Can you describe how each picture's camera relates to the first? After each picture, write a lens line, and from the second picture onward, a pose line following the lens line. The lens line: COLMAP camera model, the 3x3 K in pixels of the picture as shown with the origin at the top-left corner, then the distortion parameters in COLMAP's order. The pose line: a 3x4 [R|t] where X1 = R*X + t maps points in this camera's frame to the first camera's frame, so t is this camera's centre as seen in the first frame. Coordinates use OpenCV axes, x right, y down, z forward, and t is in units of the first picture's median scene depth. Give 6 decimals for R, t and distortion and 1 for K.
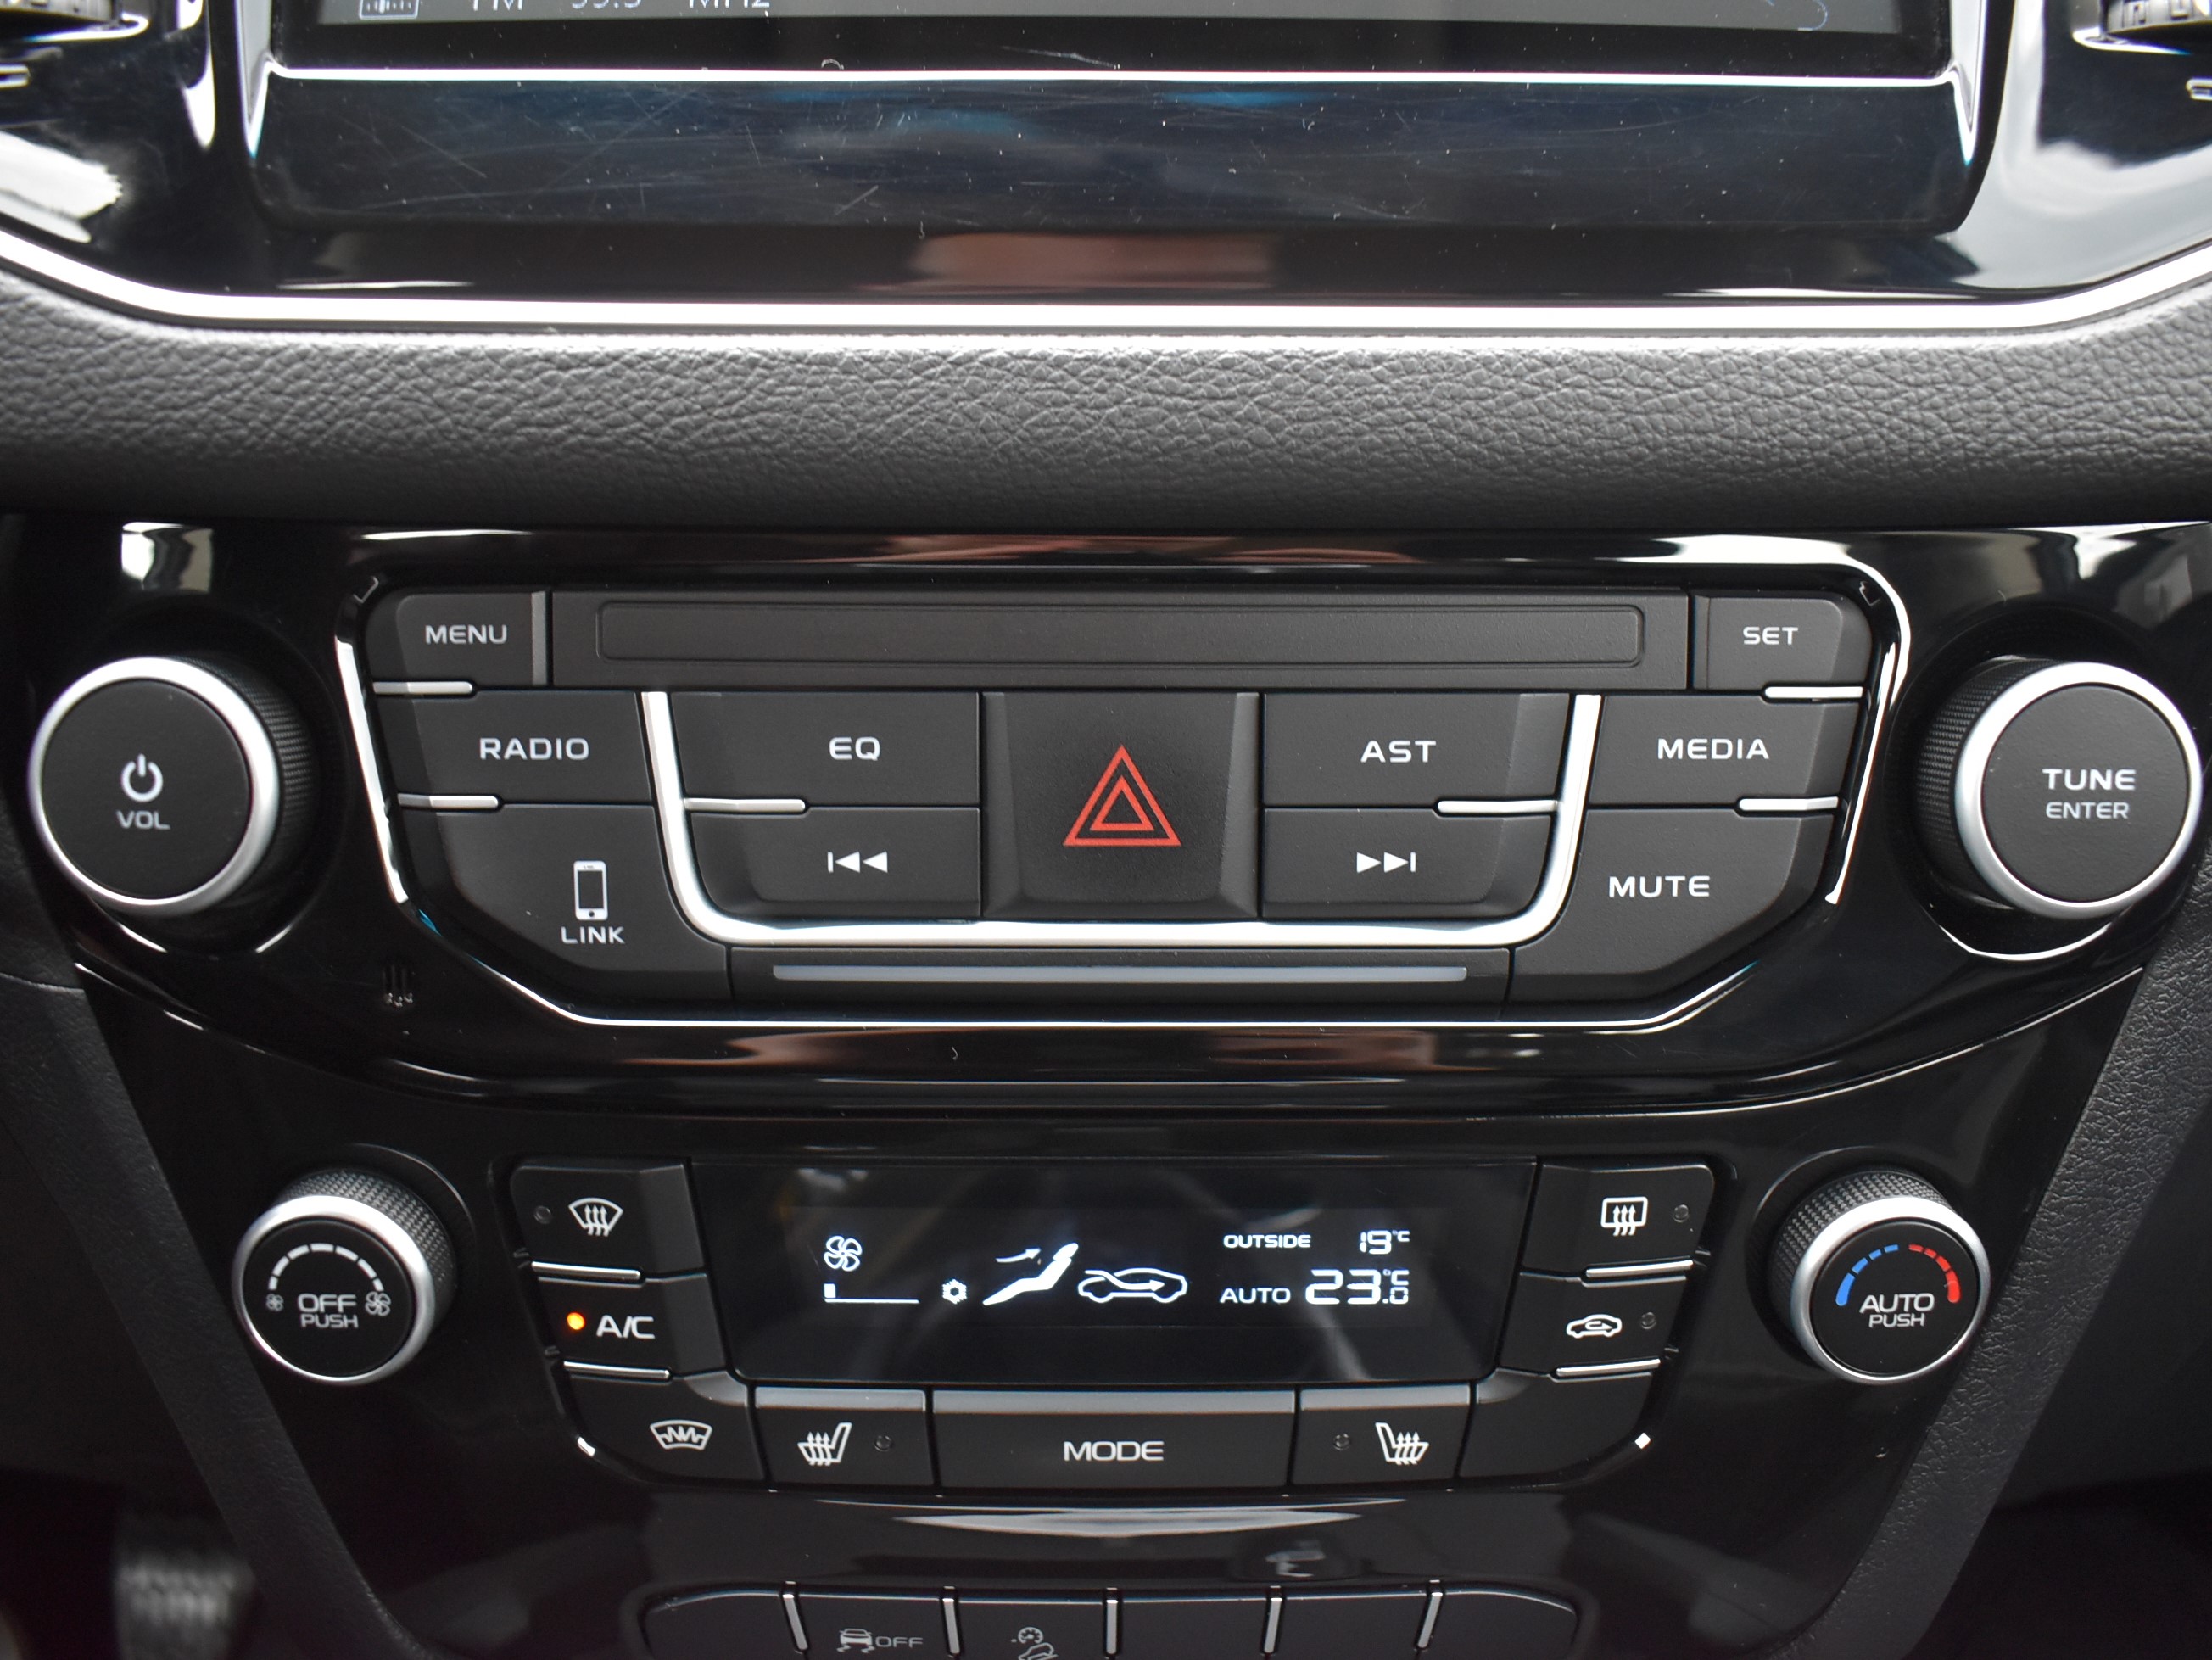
lens RADIAL K [[1967.3, 0, 1106.0], [0, 1967.3, 830.0], [0, 0, 1]] dist [-0.105484, 0.020787]
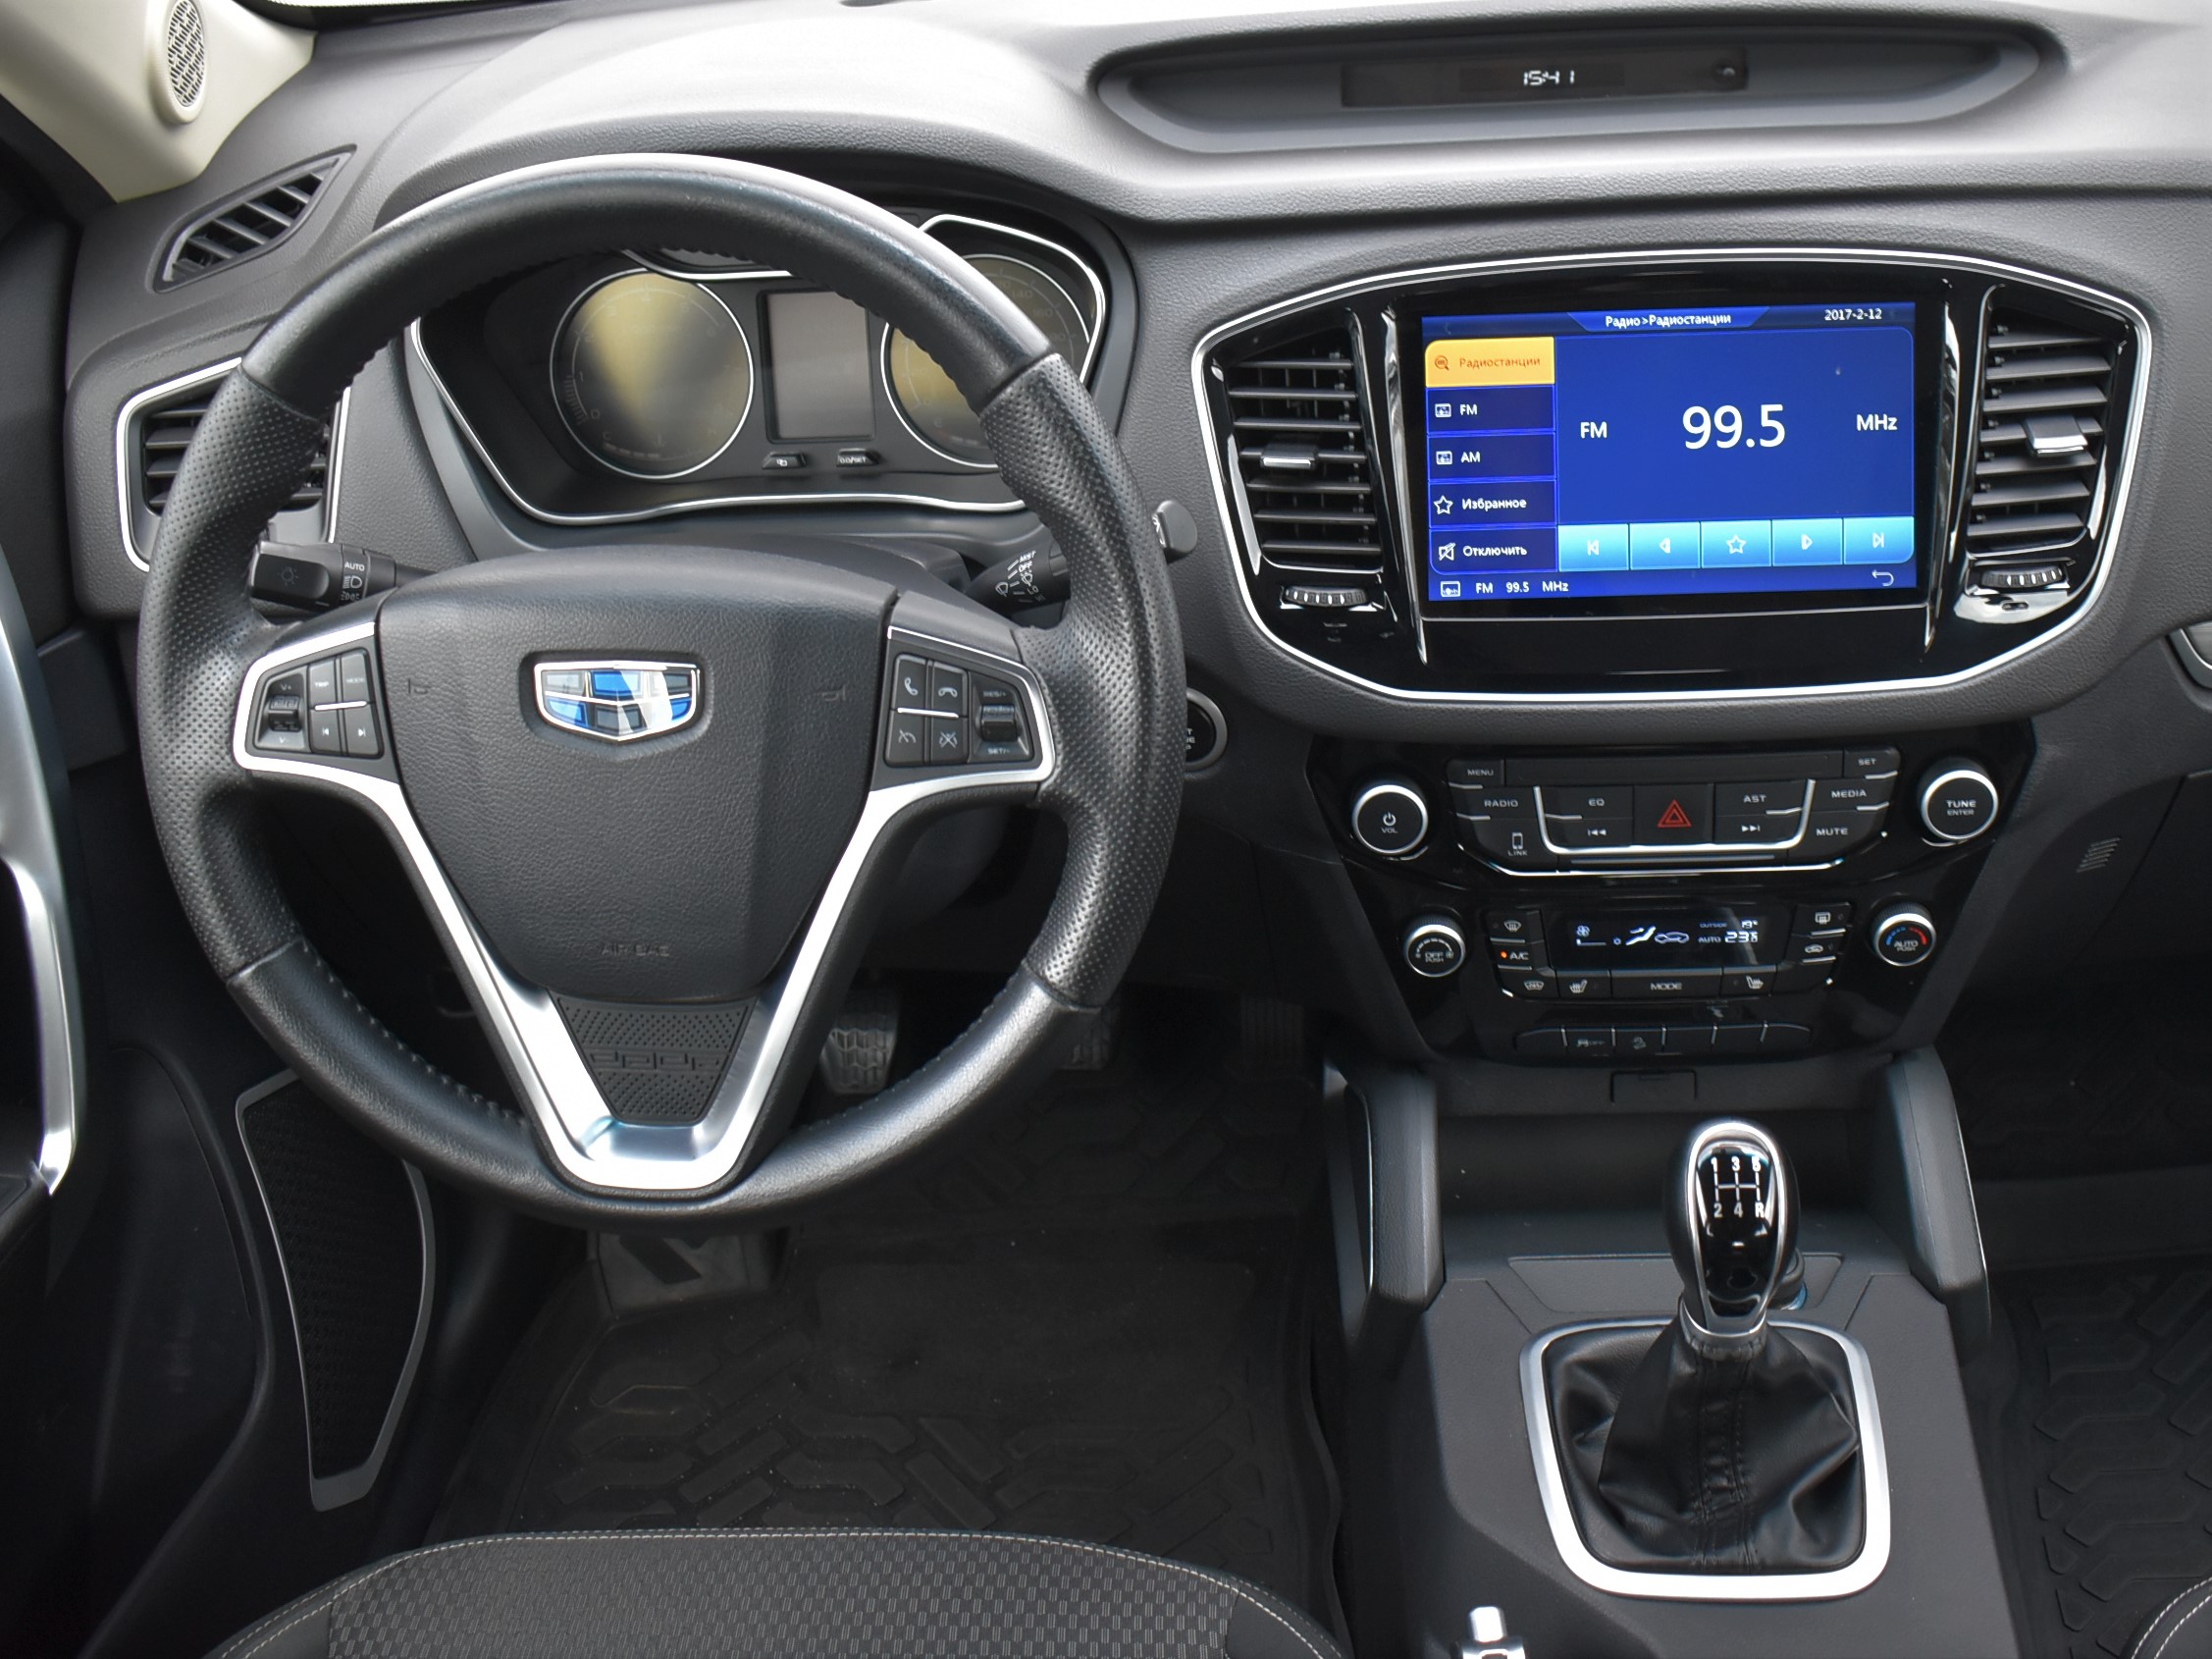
lens RADIAL K [[2780.7, 0, 1106.7], [0, 2780.7, 776.3], [0, 0, 1]] dist [-0.107235, -0.009402]
pose [[0.993887, -0.026547, -0.107158, -0.447224], [0.058082, 0.951201, 0.303056, -1.565945], [0.093884, -0.307428, 0.946929, -3.580495]]
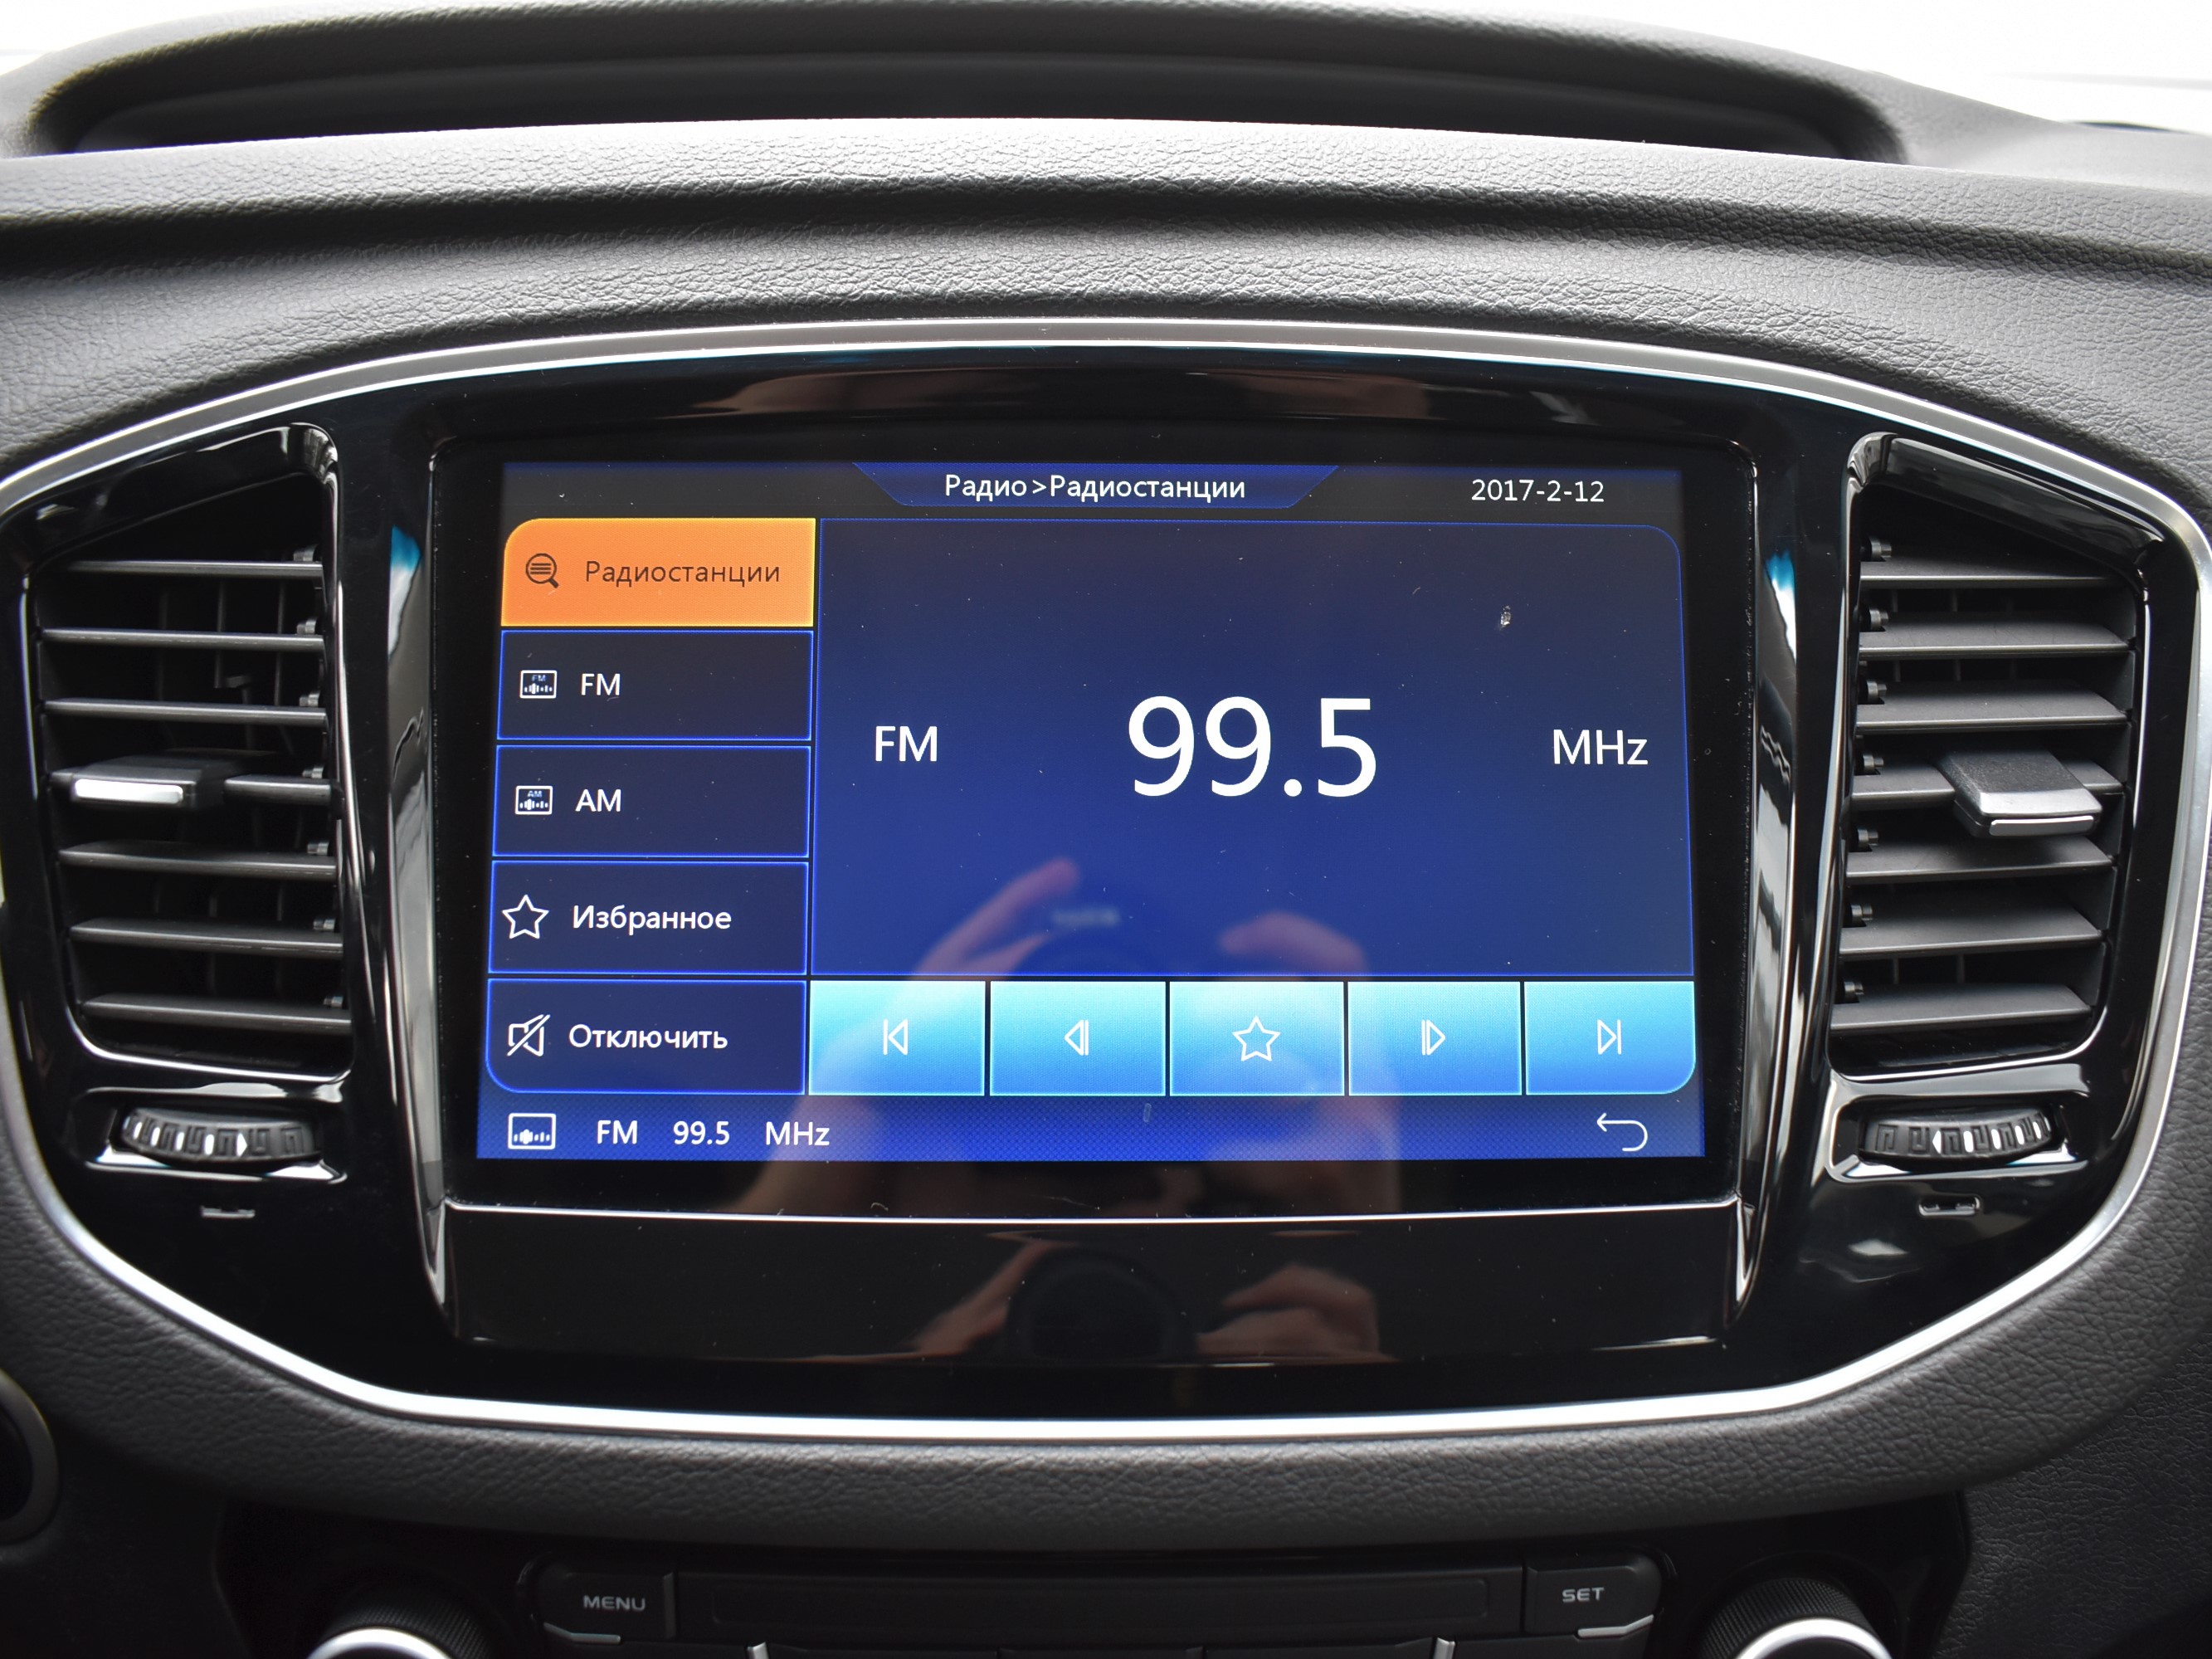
lens RADIAL K [[1967.5, 0, 1106.0], [0, 1967.5, 829.5], [0, 0, 1]] dist [-0.105484, 0.020787]
pose [[0.999952, -0.003450, 0.009216, 0.000922], [0.002811, 0.997650, 0.068460, -0.705180], [-0.009430, -0.068431, 0.997611, -0.287548]]
